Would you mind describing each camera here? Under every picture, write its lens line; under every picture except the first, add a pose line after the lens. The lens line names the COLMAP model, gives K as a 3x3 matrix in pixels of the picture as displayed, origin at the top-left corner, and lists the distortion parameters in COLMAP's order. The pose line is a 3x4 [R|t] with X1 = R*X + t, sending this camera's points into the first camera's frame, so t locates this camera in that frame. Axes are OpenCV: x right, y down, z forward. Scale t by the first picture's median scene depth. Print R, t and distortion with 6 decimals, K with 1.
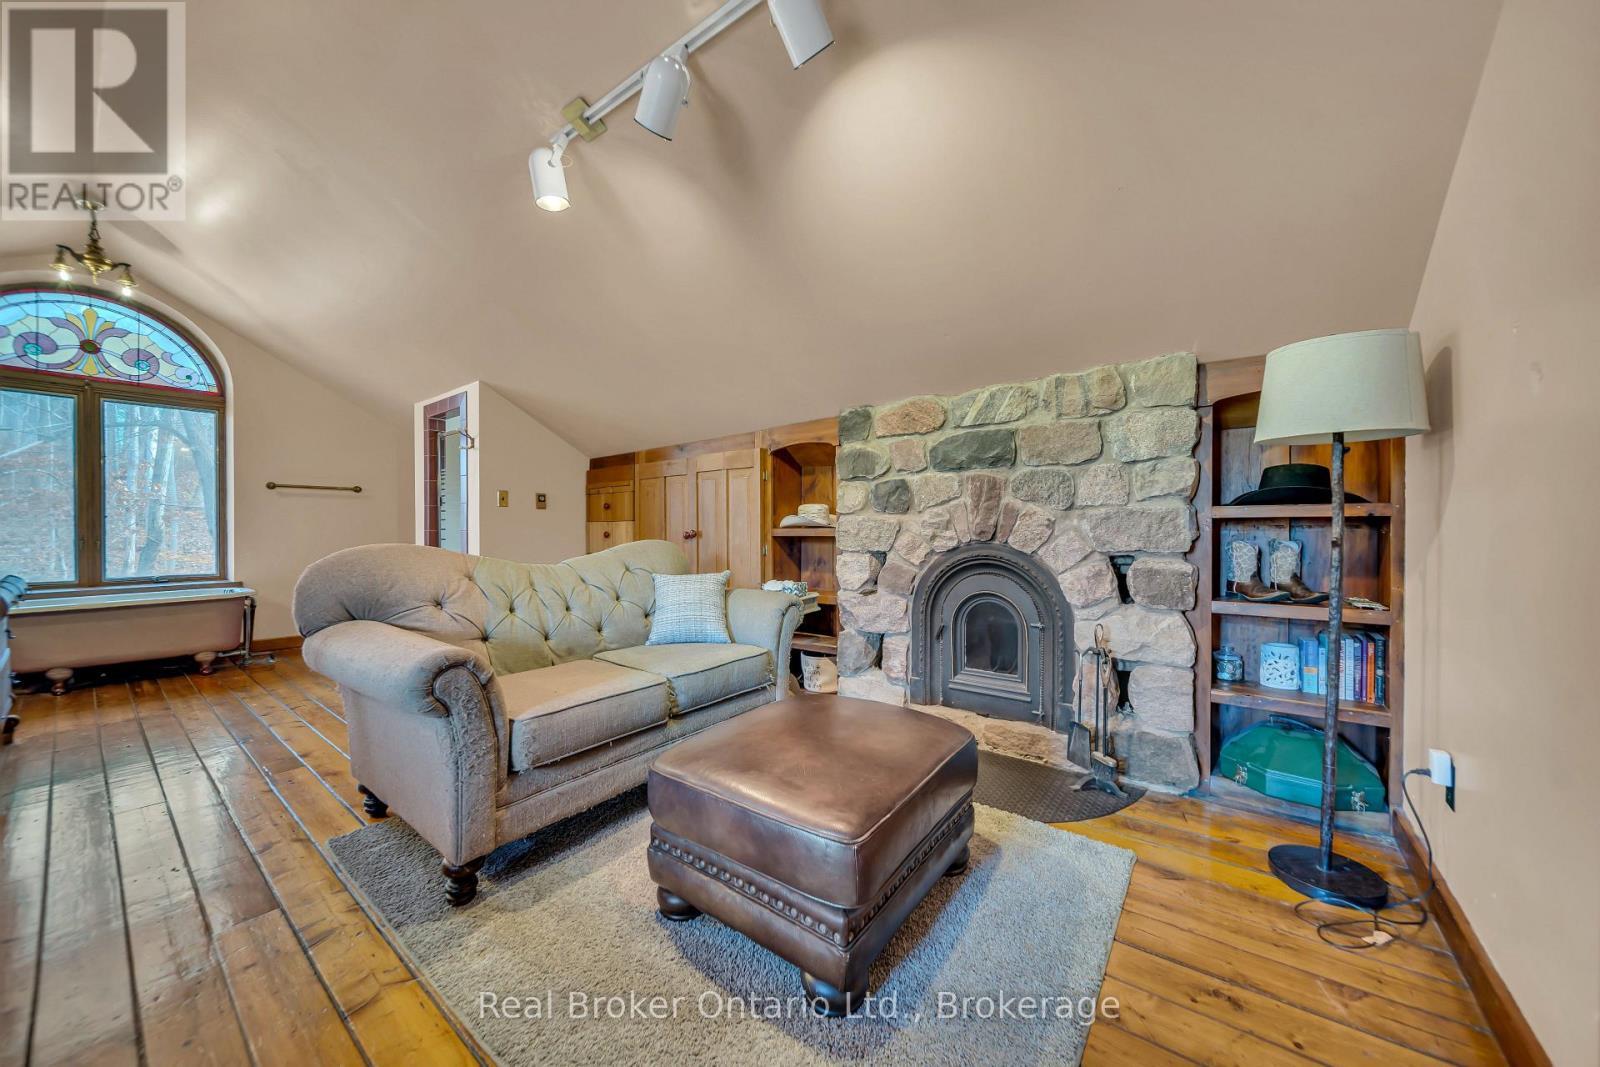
lens RADIAL K [[569.3, 0, 801.7], [0, 569.3, 532.4], [0, 0, 1]] dist [-0.005279, -0.000279]
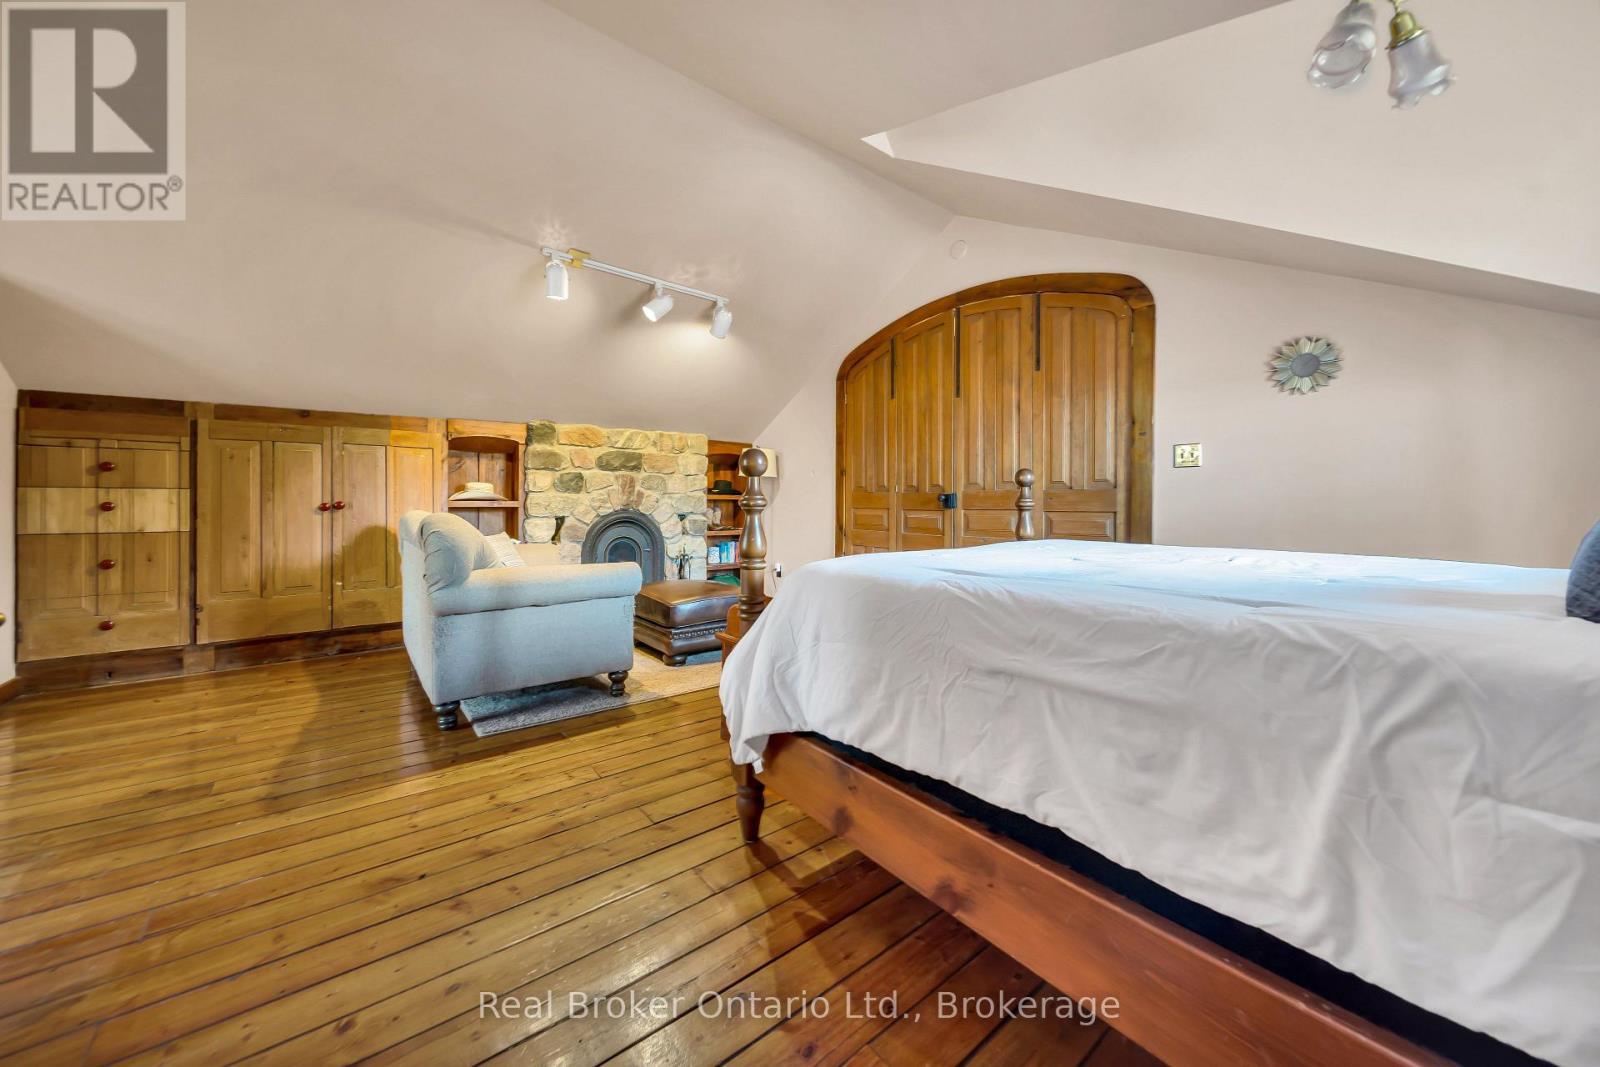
lens RADIAL K [[569.3, 0, 793.6], [0, 569.3, 507.4], [0, 0, 1]] dist [-0.005279, -0.000279]
pose [[0.243527, 0.000095, 0.969894, -1.334481], [0.001380, 0.999999, -0.000445, 0.010882], [-0.969893, 0.001447, 0.243527, -0.011850]]
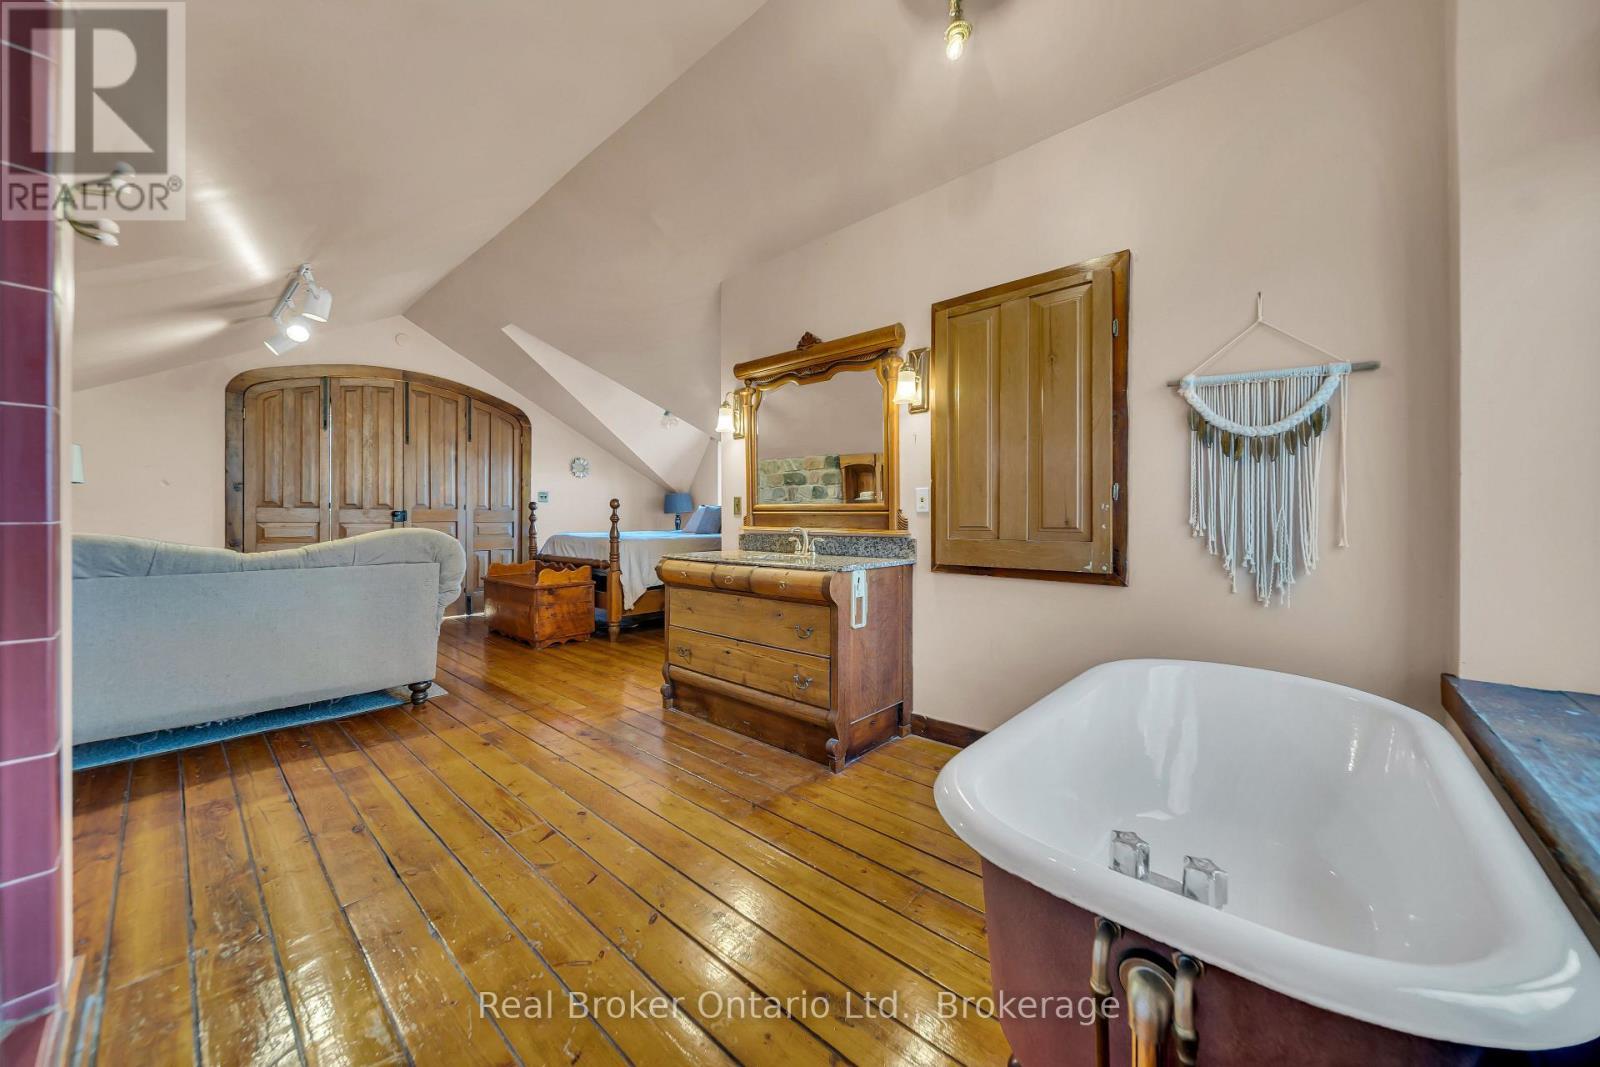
lens RADIAL K [[569.3, 0, 802.6], [0, 569.3, 517.3], [0, 0, 1]] dist [-0.005279, -0.000279]
pose [[-0.997456, 0.002678, 0.071237, -1.644402], [0.003248, 0.999964, 0.007886, -0.062139], [-0.071213, 0.008097, -0.997428, 5.975822]]
